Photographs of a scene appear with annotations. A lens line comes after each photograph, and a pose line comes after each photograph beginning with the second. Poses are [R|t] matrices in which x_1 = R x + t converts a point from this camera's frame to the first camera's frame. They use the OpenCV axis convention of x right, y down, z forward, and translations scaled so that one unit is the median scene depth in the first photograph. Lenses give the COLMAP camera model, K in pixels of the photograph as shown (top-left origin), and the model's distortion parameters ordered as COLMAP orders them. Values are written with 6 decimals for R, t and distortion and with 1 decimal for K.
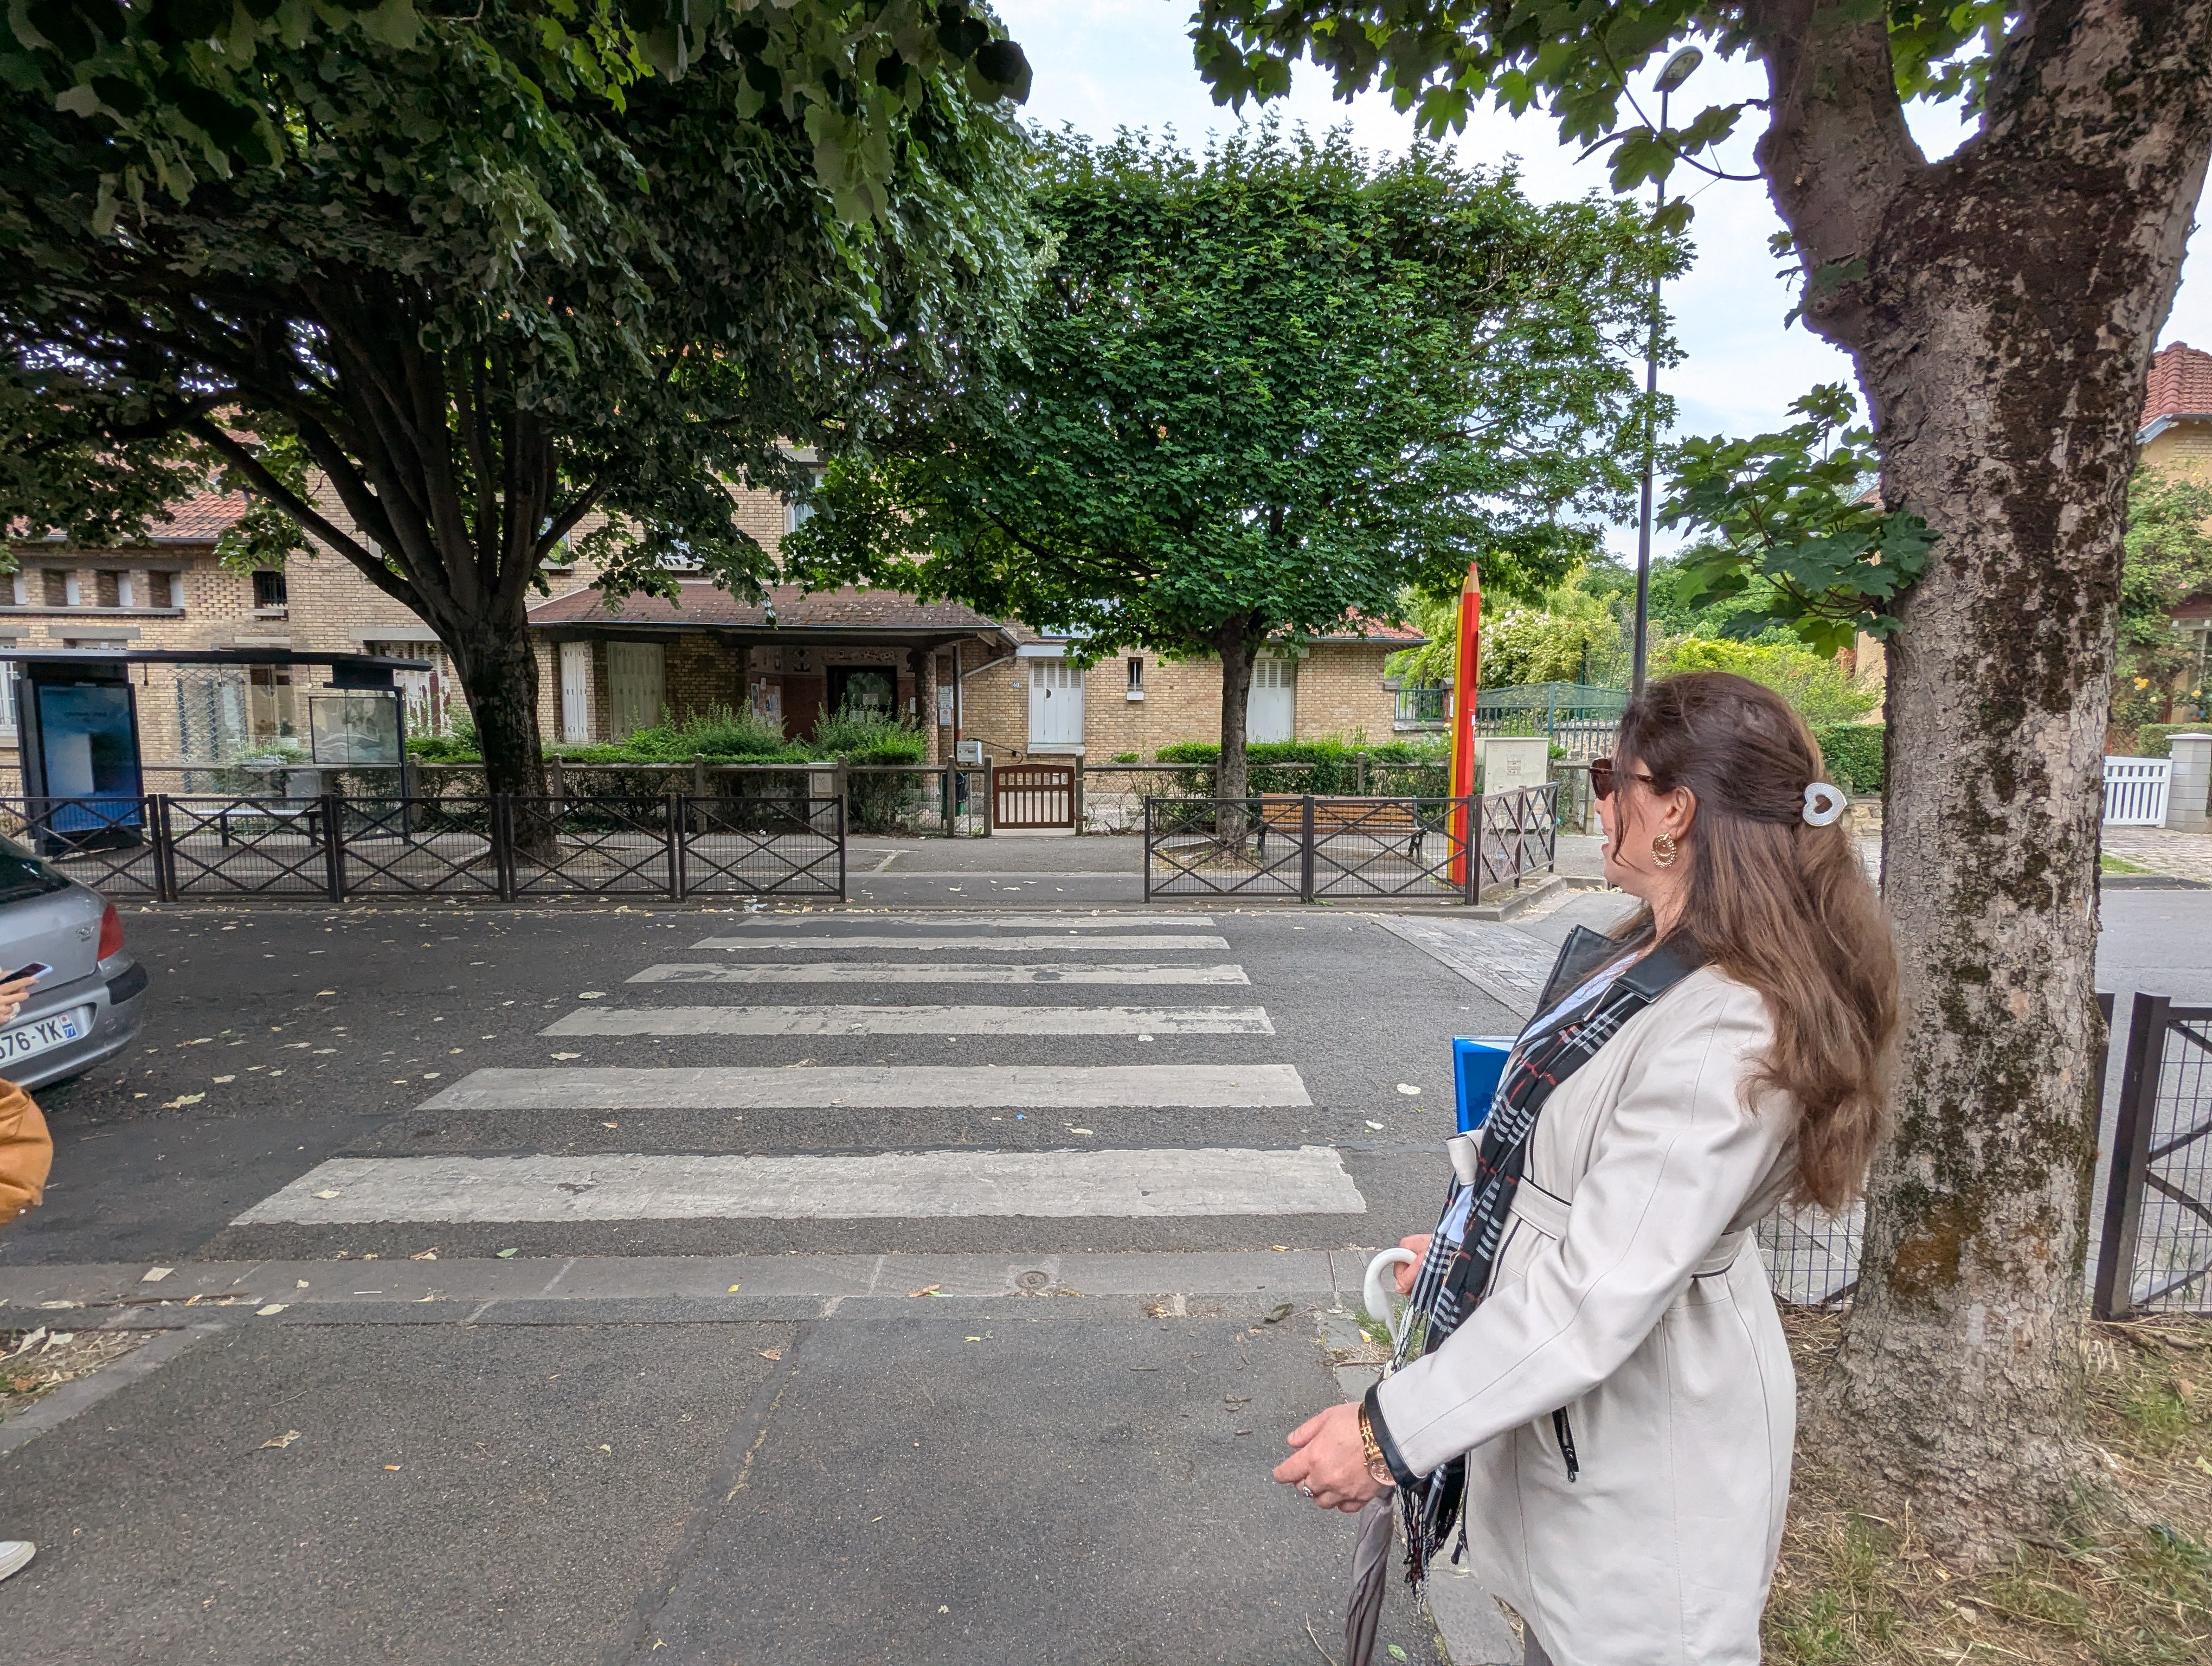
lens RADIAL K [[1051.3, 0, 1106.0], [0, 1051.3, 833.0], [0, 0, 1]] dist [-0.000469, -0.001563]
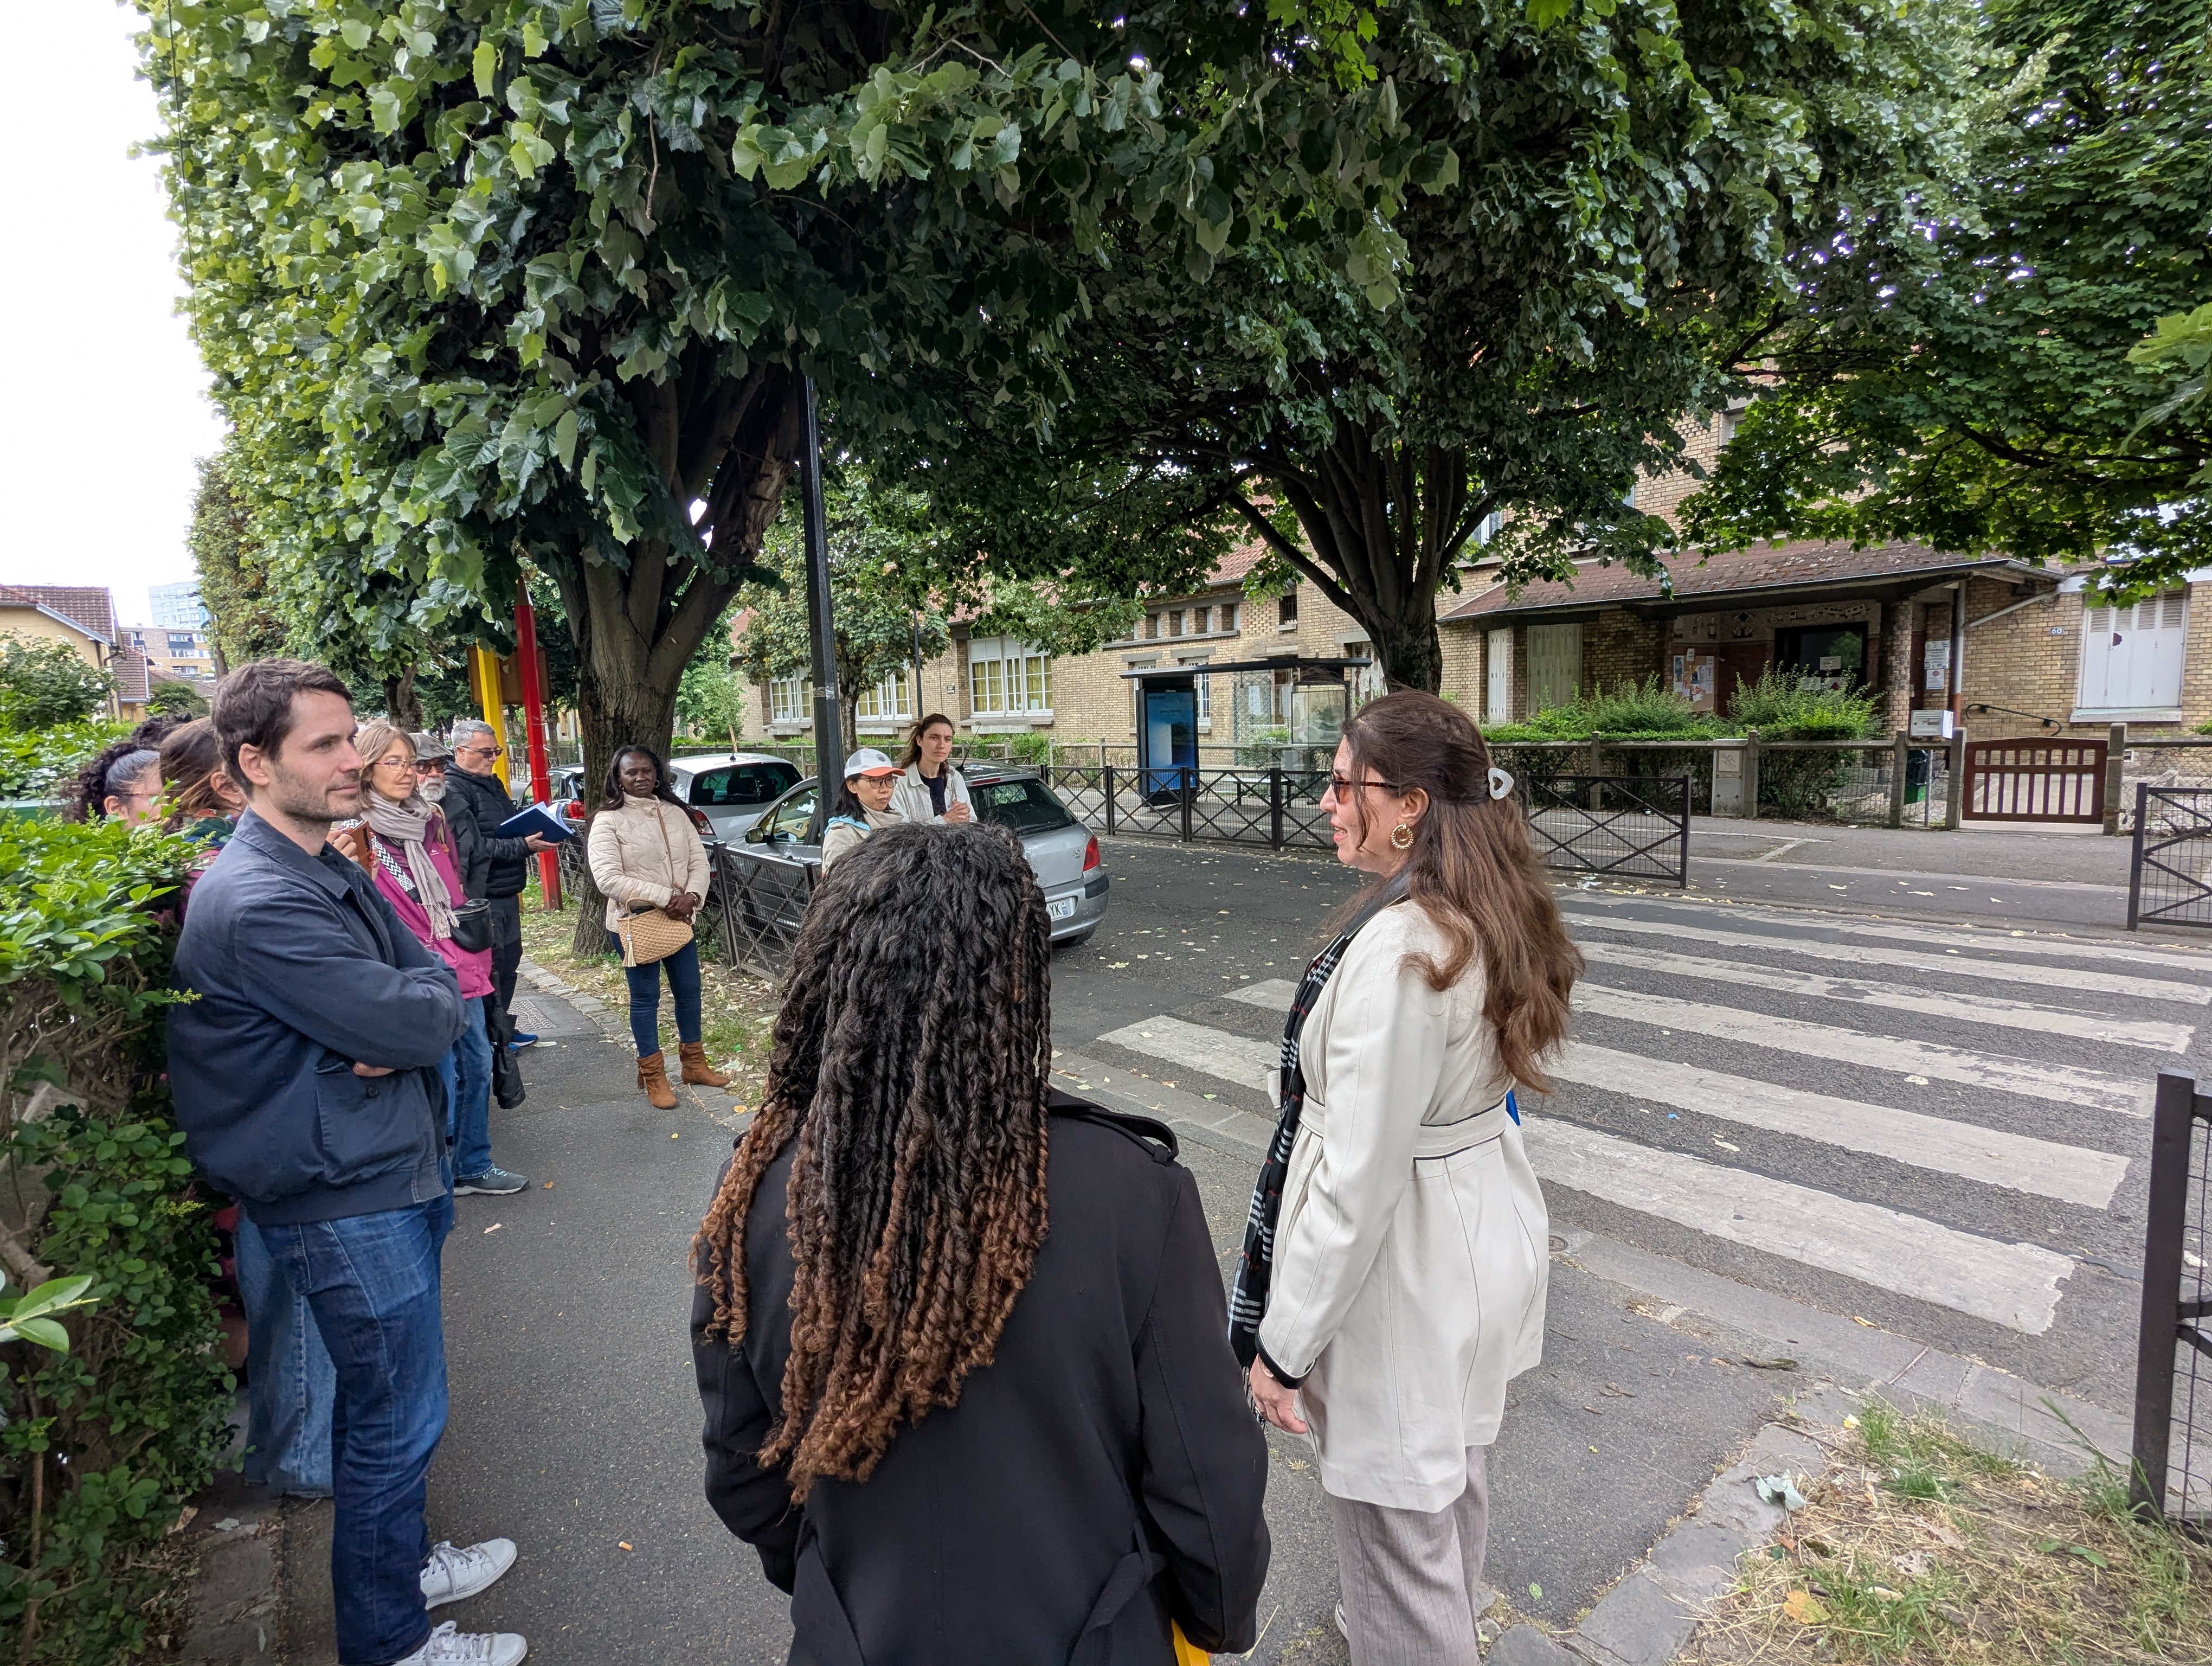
lens RADIAL K [[1051.3, 0, 1106.0], [0, 1051.3, 833.0], [0, 0, 1]] dist [-0.000469, -0.001563]
pose [[0.634819, 0.058311, -0.770458, 0.108205], [-0.039605, 0.998293, 0.042922, -0.002904], [0.771646, 0.003266, 0.636044, -0.003363]]
